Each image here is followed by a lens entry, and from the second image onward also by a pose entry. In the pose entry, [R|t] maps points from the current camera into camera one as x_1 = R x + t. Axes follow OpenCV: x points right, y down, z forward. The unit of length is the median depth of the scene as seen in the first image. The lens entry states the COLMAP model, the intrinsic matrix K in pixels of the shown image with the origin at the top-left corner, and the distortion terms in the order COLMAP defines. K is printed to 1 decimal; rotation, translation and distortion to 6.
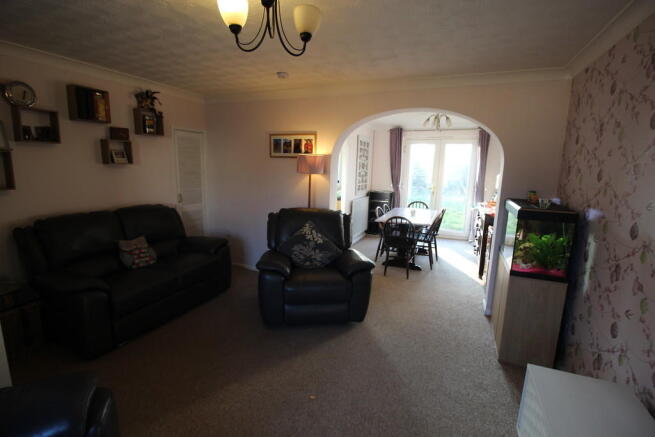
lens RADIAL K [[307.9, 0, 328.7], [0, 307.9, 222.2], [0, 0, 1]] dist [-0.021786, -0.000965]
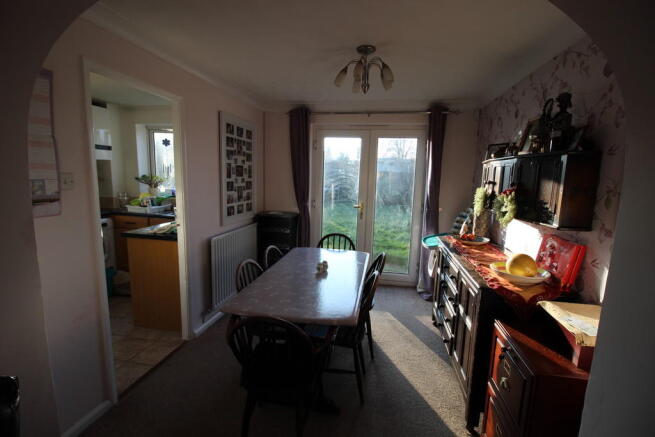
lens RADIAL K [[307.9, 0, 328.7], [0, 307.9, 222.2], [0, 0, 1]] dist [-0.021786, -0.000965]
pose [[0.980553, -0.009115, 0.196045, 0.158675], [0.015299, 0.999431, -0.030053, -0.070460], [-0.195659, 0.032467, 0.980134, 0.423646]]
